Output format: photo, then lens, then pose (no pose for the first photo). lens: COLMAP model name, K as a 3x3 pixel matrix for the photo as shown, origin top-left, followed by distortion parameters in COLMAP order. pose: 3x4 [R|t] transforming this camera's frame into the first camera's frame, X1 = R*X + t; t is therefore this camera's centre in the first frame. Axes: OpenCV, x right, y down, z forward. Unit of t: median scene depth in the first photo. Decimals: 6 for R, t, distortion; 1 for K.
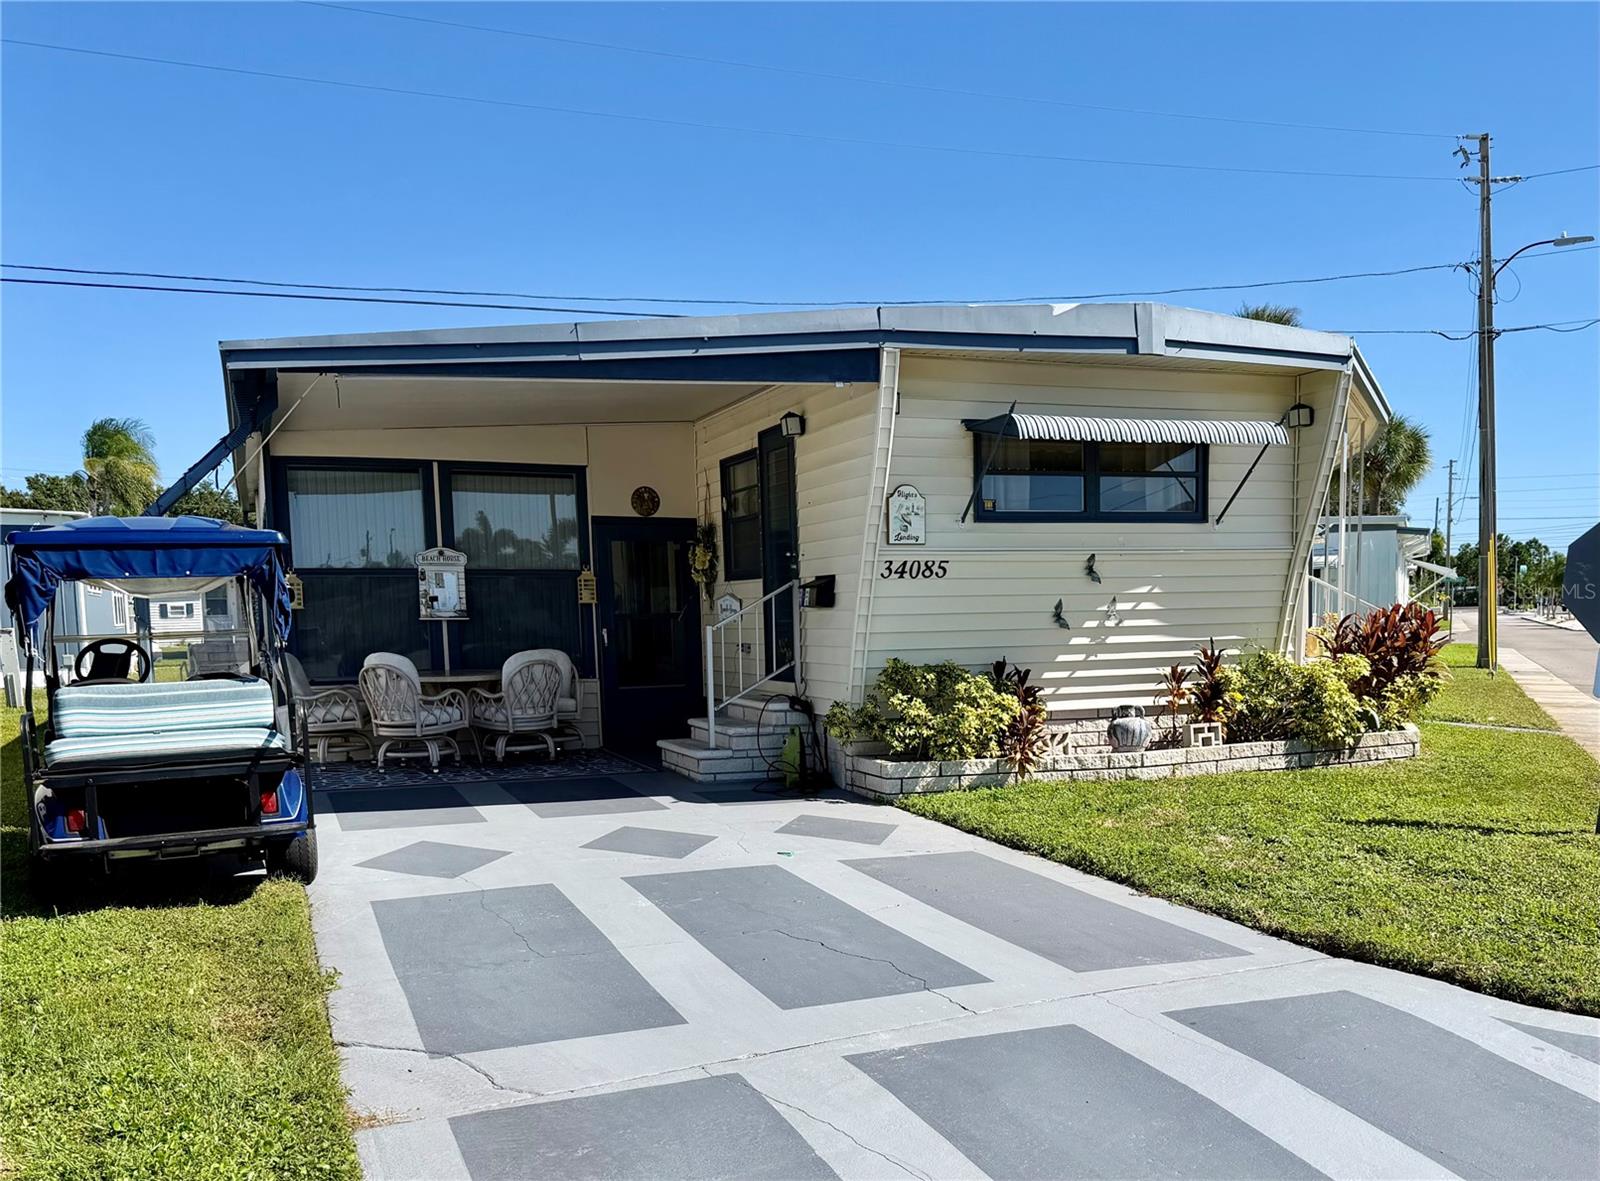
lens RADIAL K [[1396.9, 0, 799.3], [0, 1396.9, 594.6], [0, 0, 1]] dist [0.010298, 0.000250]
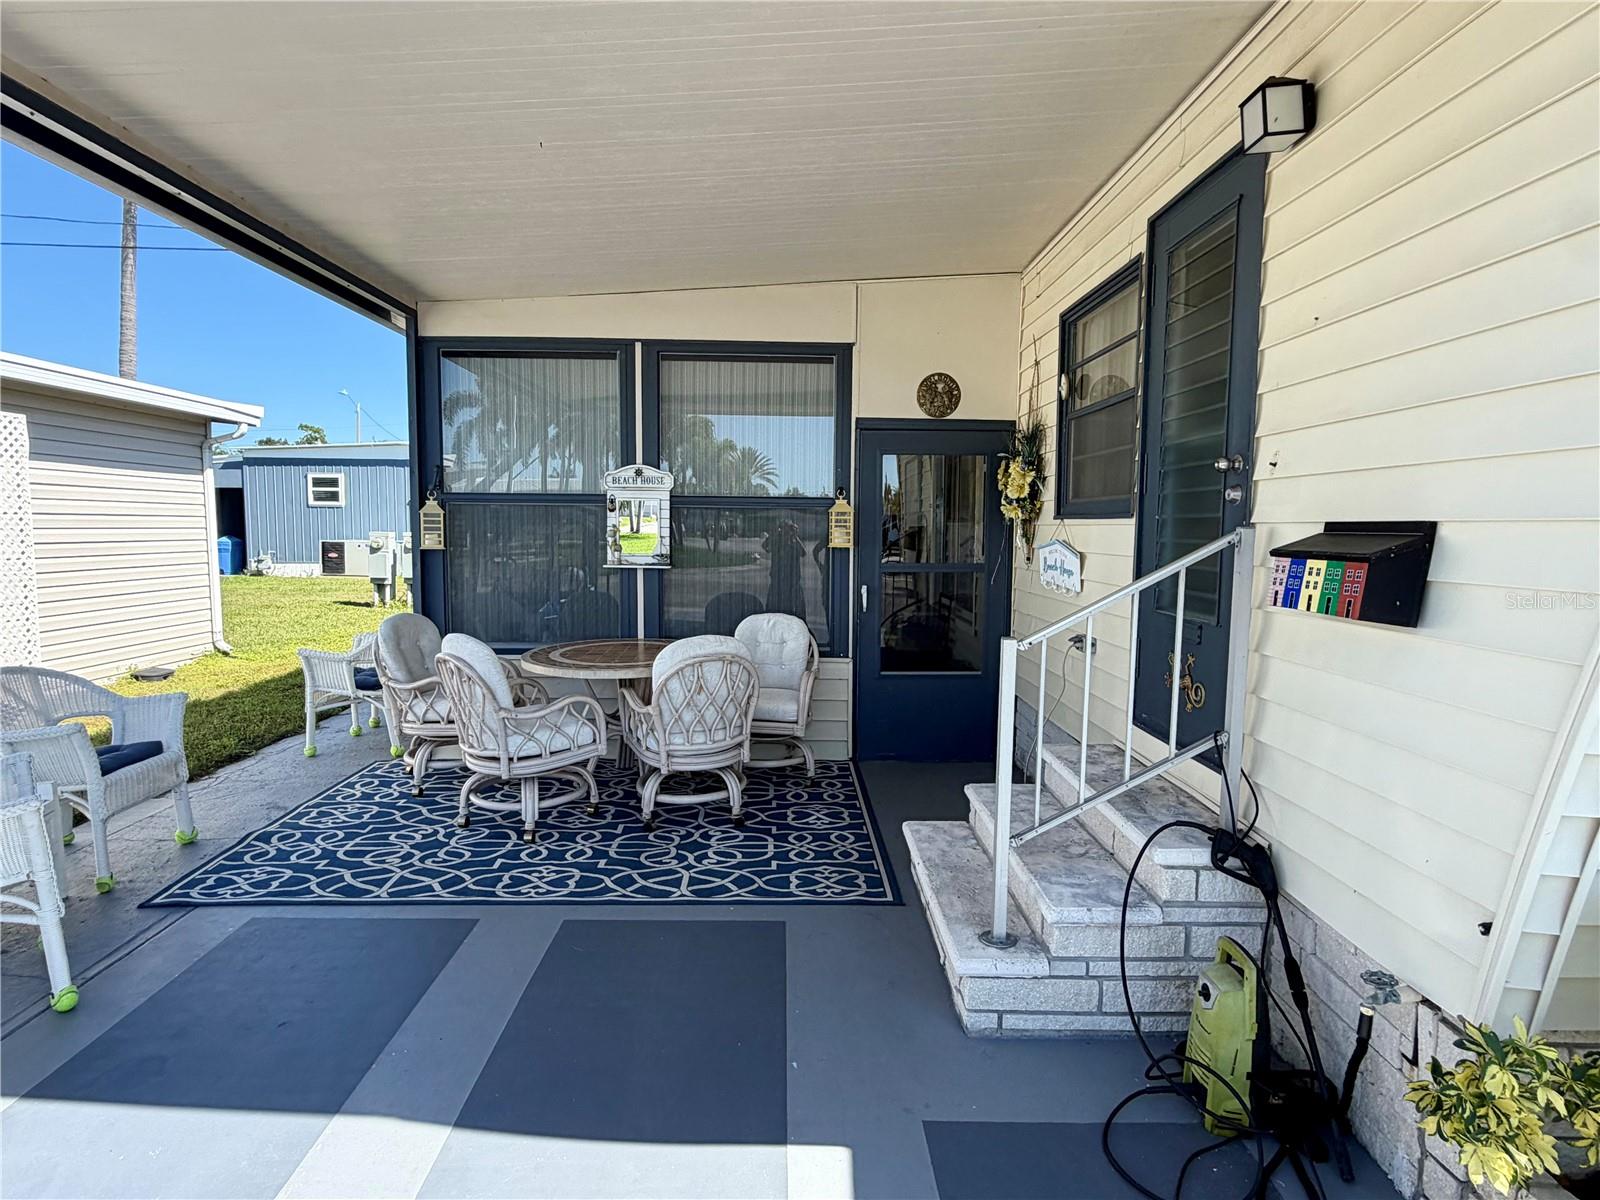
lens RADIAL K [[839.7, 0, 772.4], [0, 839.7, 659.2], [0, 0, 1]] dist [0.000186, -0.000425]
pose [[0.933383, 0.074731, -0.351016, -0.035433], [-0.012873, 0.984422, 0.175352, -0.011877], [0.358652, -0.159152, 0.919804, 0.615501]]
